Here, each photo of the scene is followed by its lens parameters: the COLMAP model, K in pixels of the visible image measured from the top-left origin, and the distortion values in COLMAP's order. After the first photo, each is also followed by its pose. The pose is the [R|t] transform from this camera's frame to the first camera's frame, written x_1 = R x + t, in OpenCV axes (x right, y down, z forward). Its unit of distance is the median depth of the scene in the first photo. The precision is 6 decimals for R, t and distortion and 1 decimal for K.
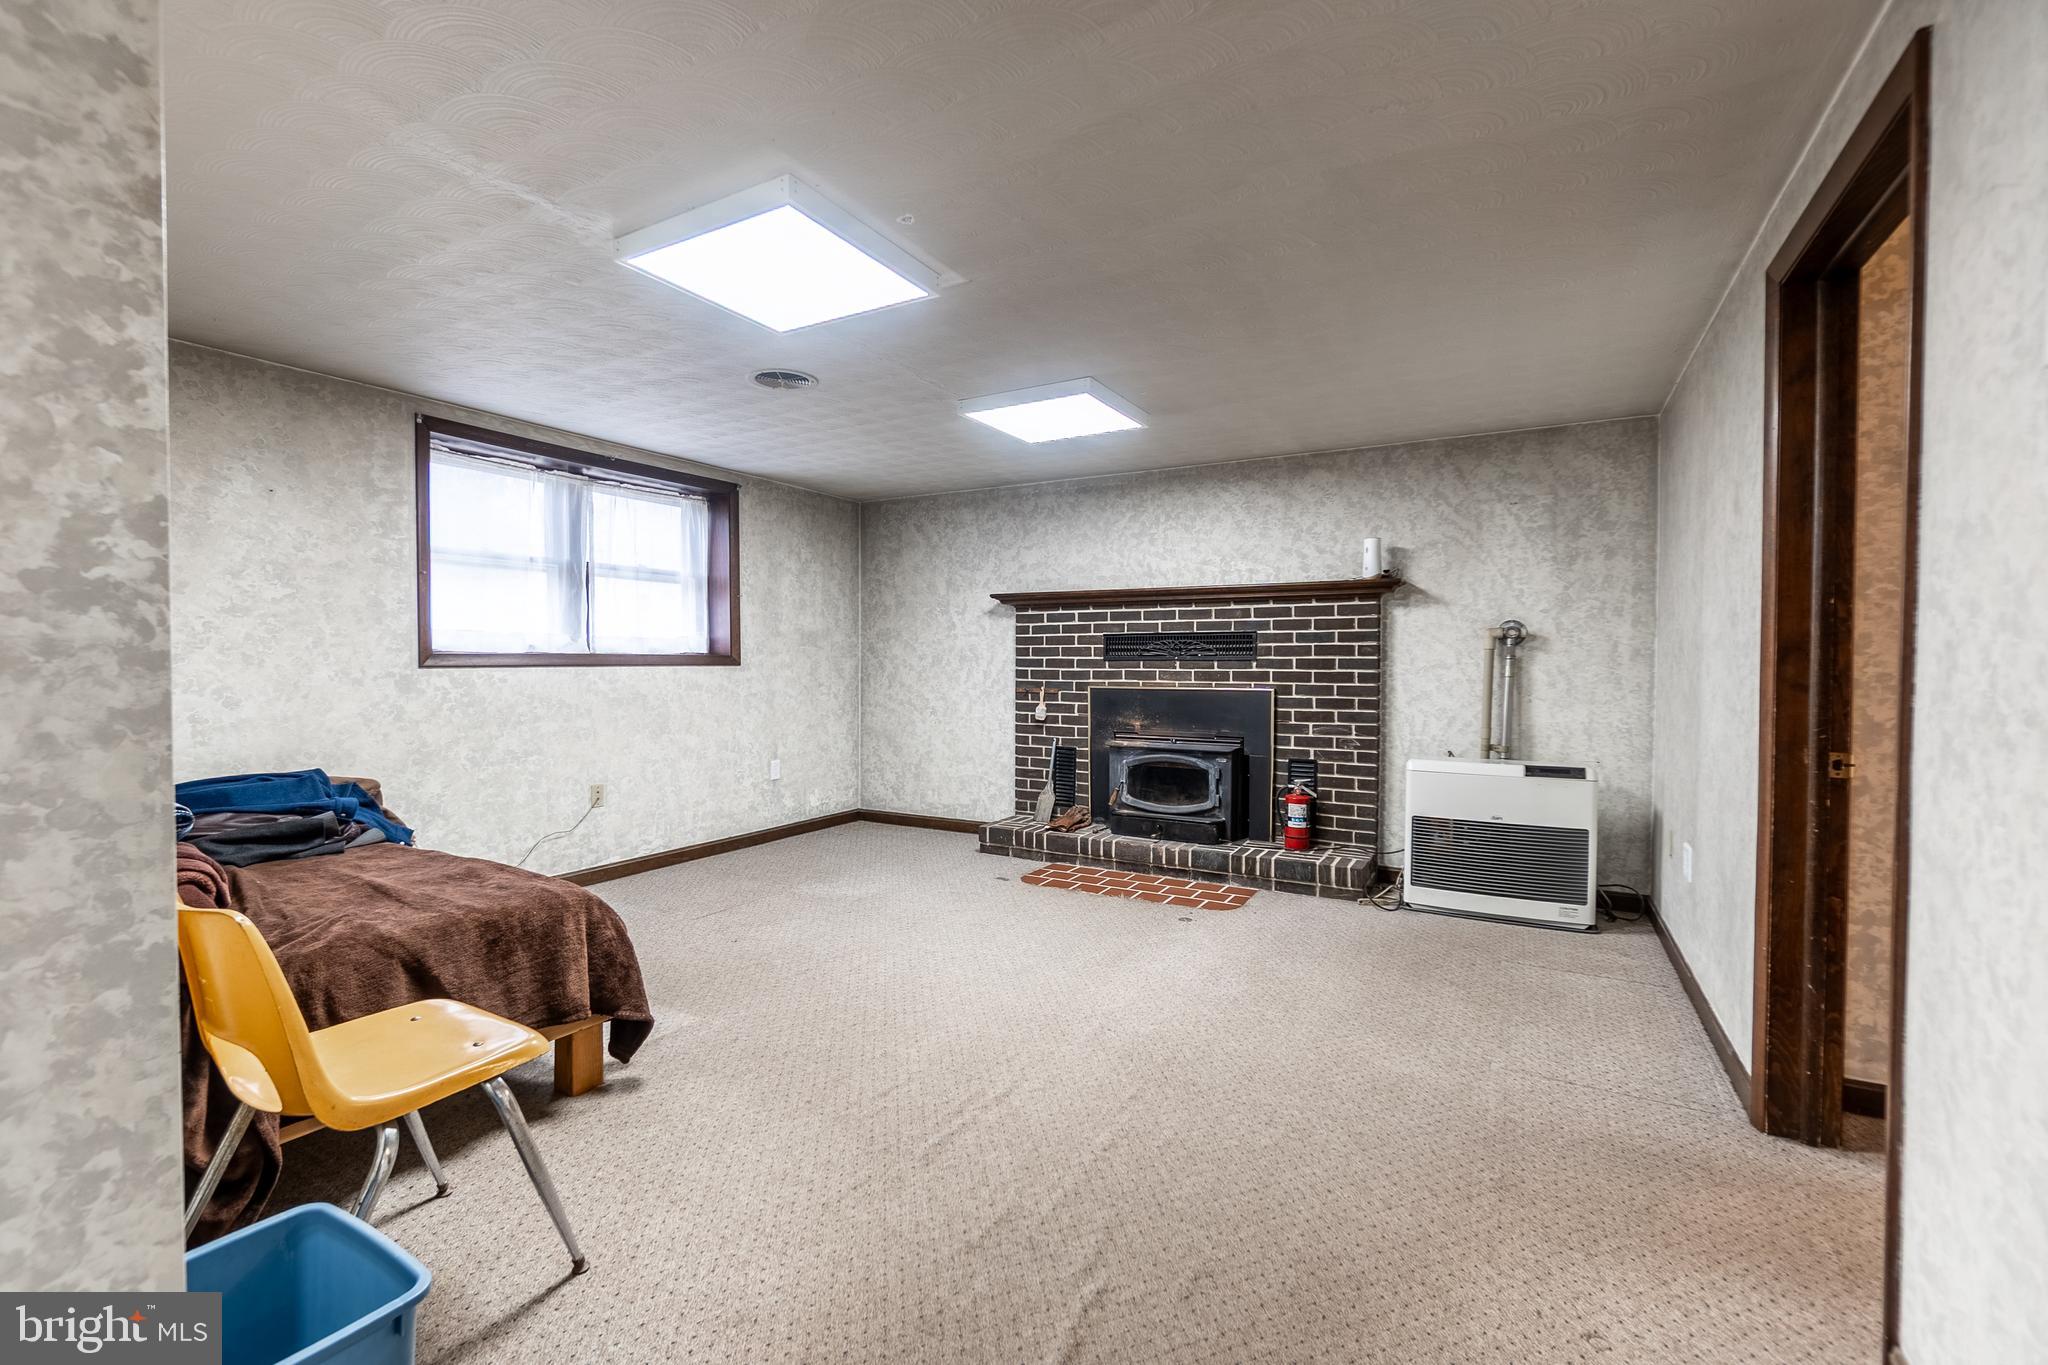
lens RADIAL K [[880.9, 0, 996.8], [0, 880.9, 680.4], [0, 0, 1]] dist [-0.002976, -0.000174]
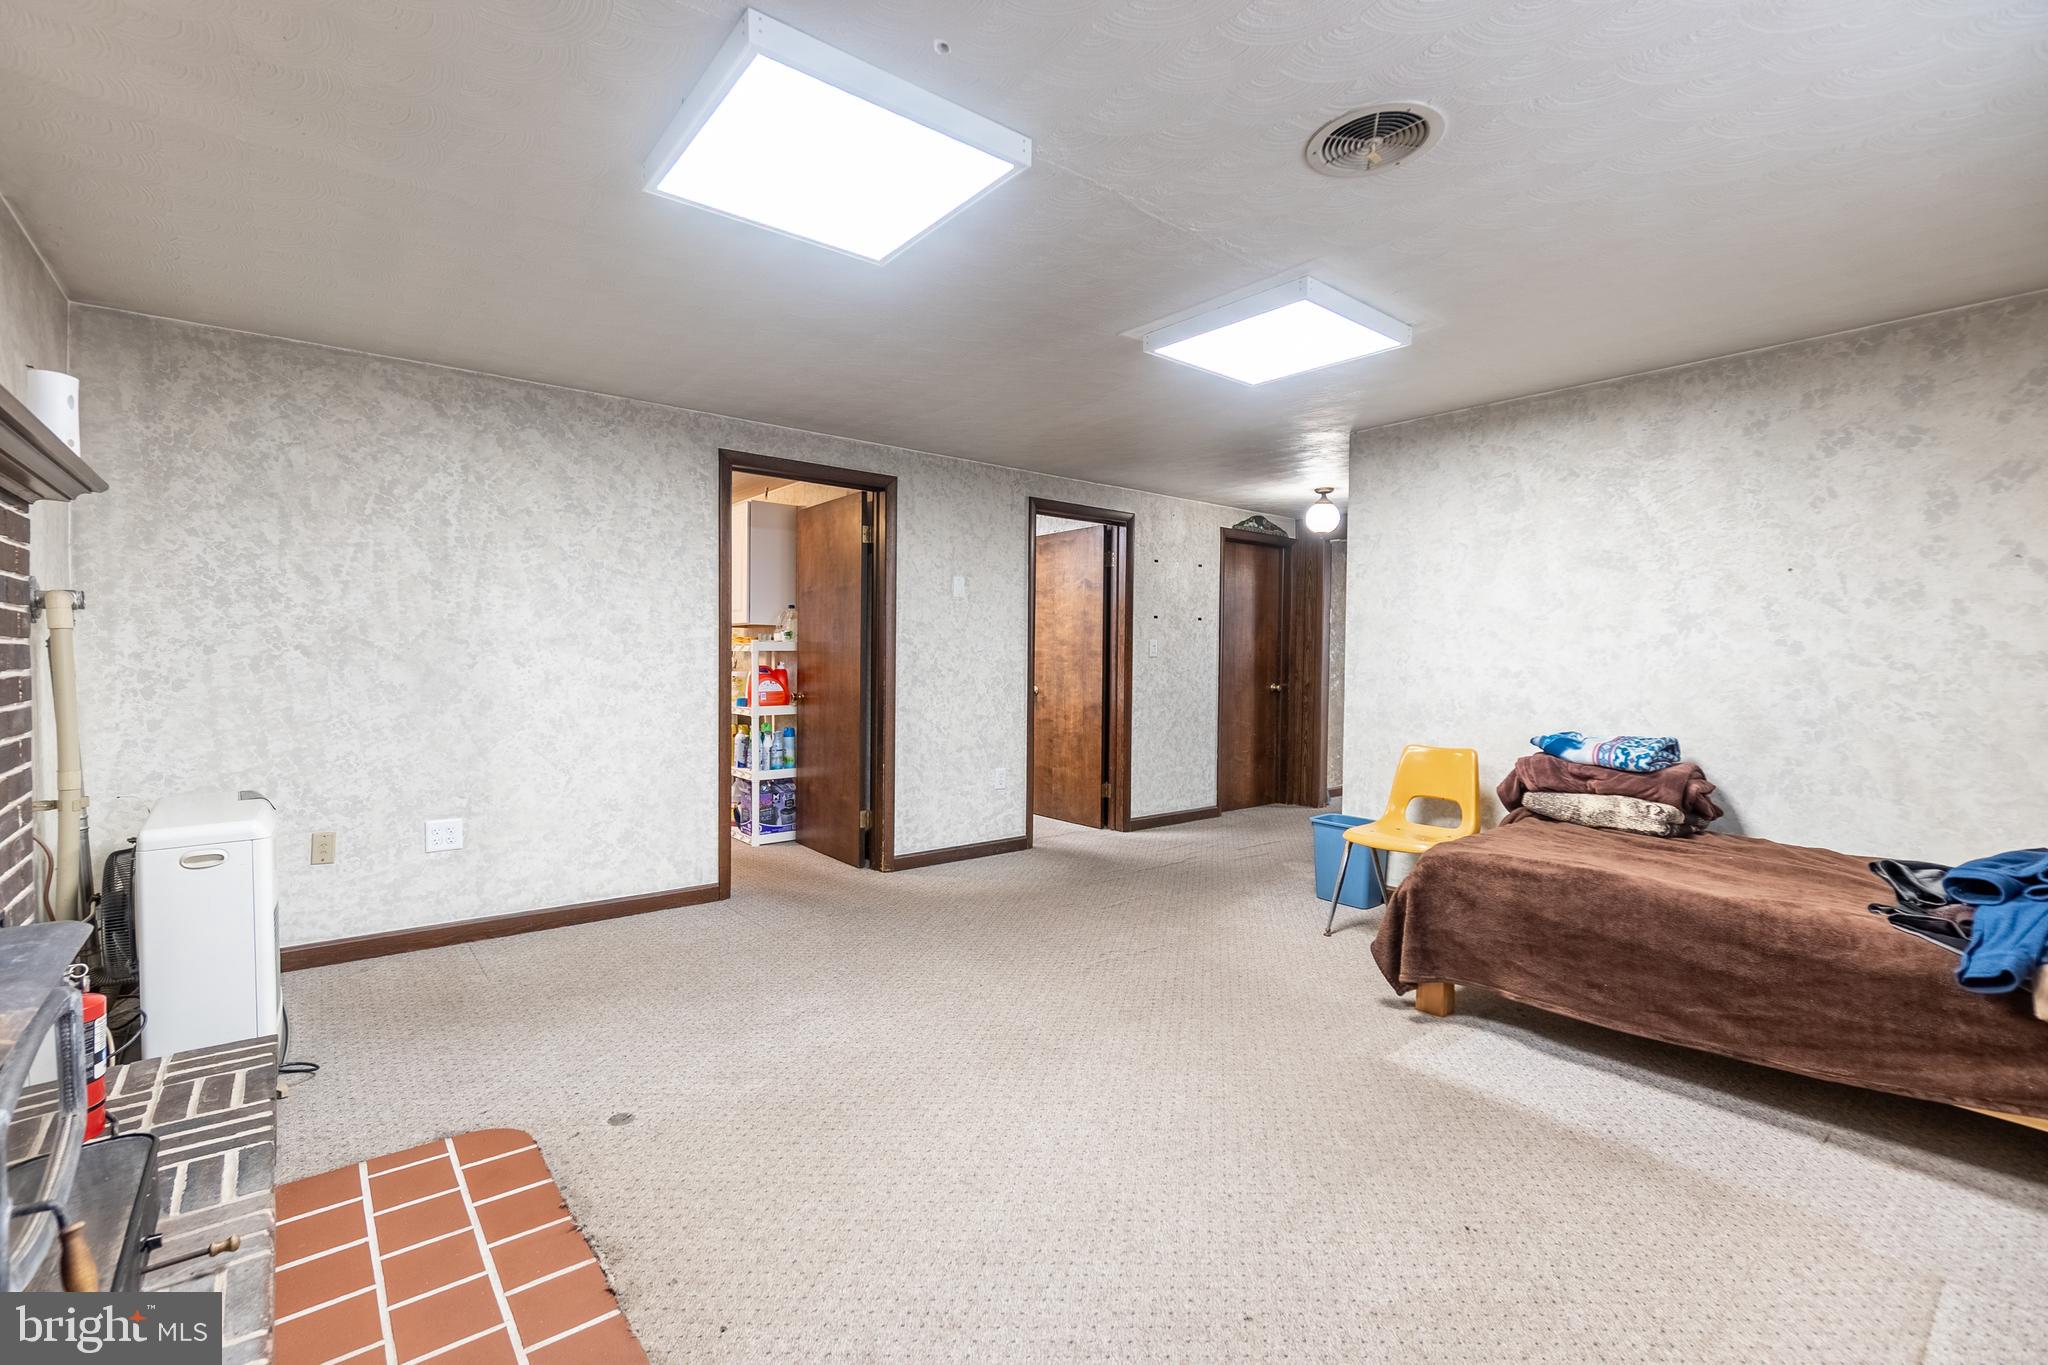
lens RADIAL K [[880.9, 0, 996.8], [0, 880.9, 680.4], [0, 0, 1]] dist [-0.002976, -0.000174]
pose [[-0.935306, -0.018187, 0.353373, -0.220692], [-0.003308, 0.999084, 0.042663, -0.034230], [-0.353826, 0.038734, -0.934509, 1.573406]]
